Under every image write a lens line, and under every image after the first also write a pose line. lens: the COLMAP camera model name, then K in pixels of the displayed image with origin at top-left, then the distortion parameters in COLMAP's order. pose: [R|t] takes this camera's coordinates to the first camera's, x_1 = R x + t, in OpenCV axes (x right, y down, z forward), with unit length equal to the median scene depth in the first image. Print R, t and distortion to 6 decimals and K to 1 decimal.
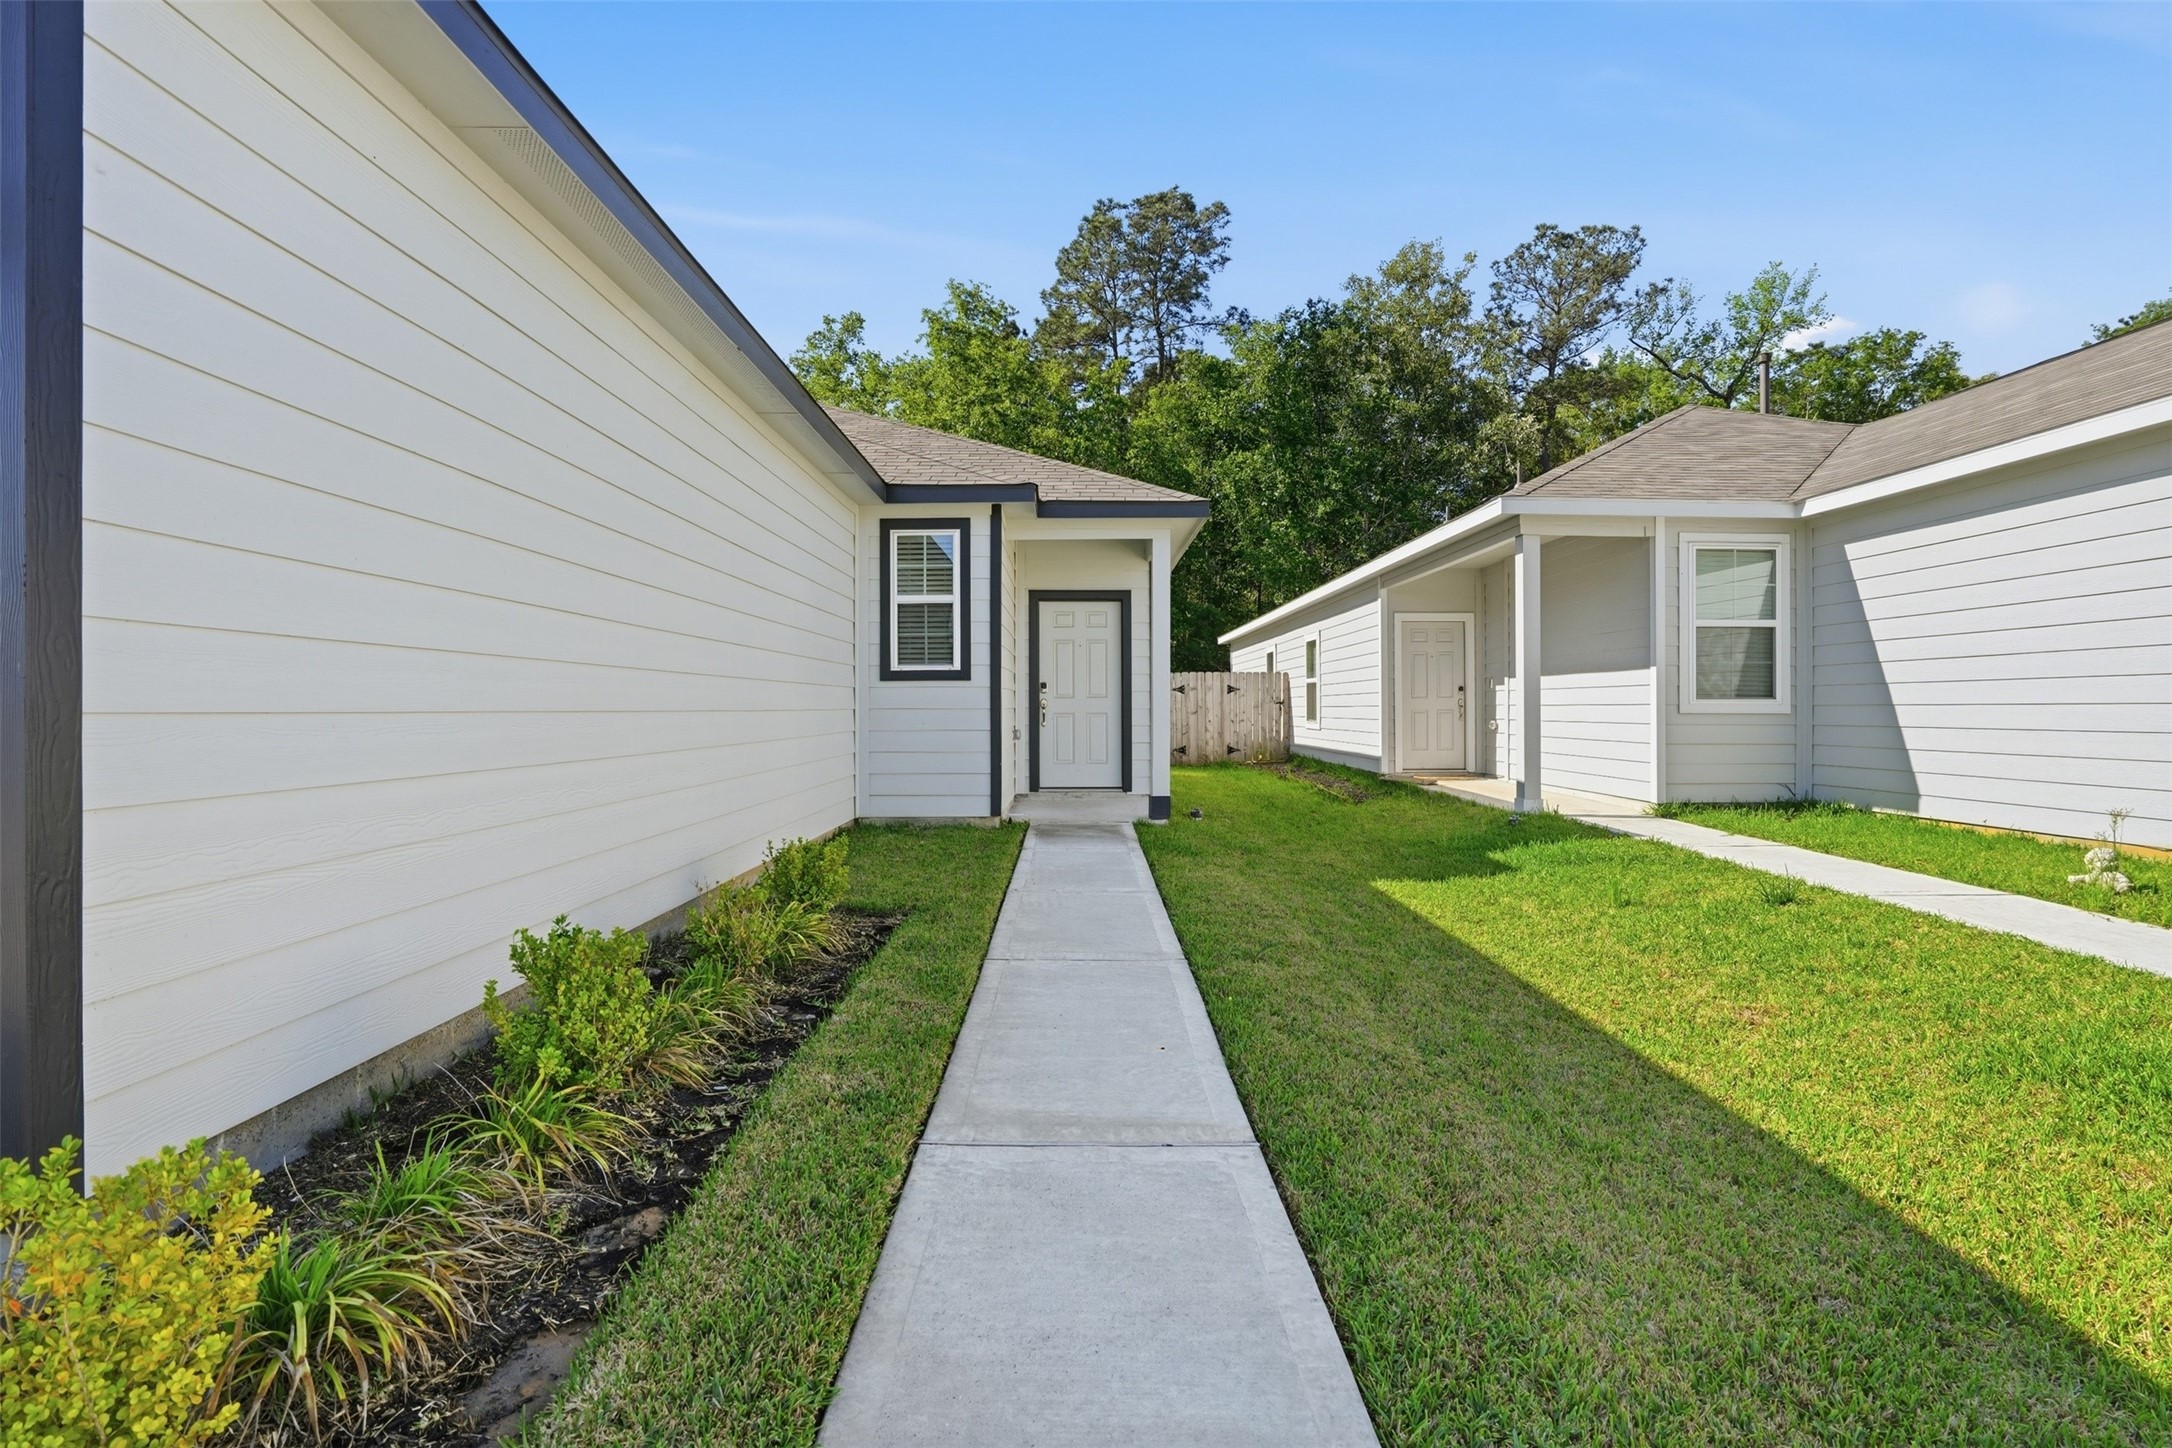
lens RADIAL K [[1001.5, 0, 1089.1], [0, 1001.5, 715.8], [0, 0, 1]] dist [-0.060045, 0.018938]
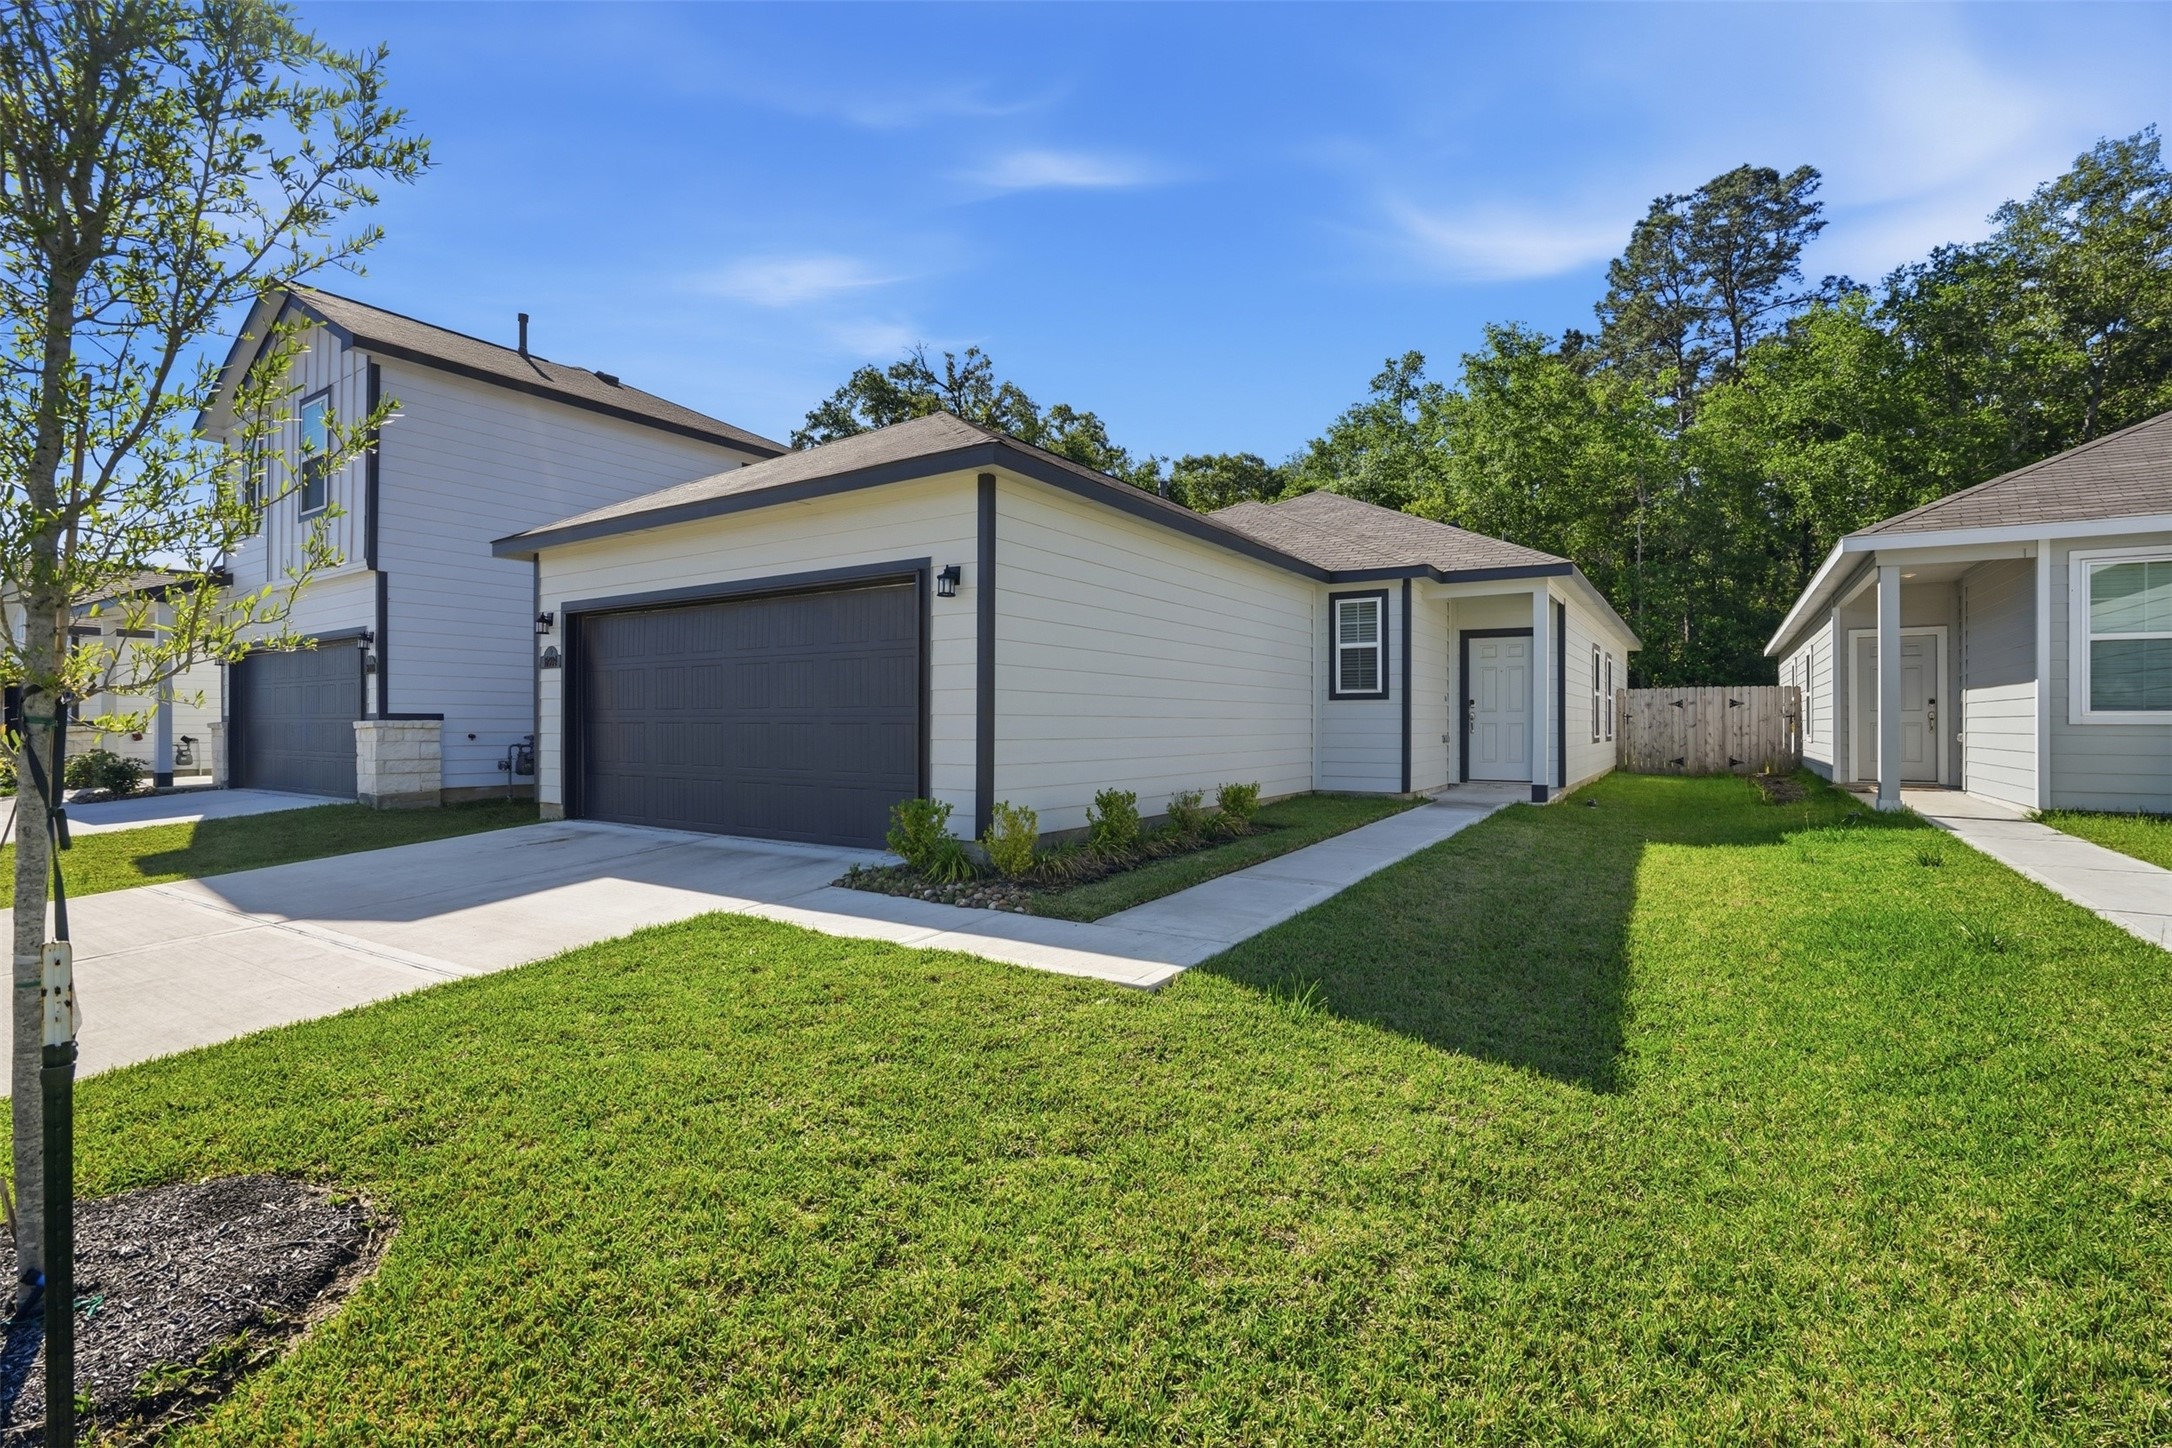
lens RADIAL K [[1001.5, 0, 1089.1], [0, 1001.5, 715.8], [0, 0, 1]] dist [-0.060045, 0.018938]
pose [[0.837064, 0.000736, -0.547105, 0.087951], [-0.008817, 0.999887, -0.012143, 0.002886], [0.547035, 0.014989, 0.836976, -0.130734]]
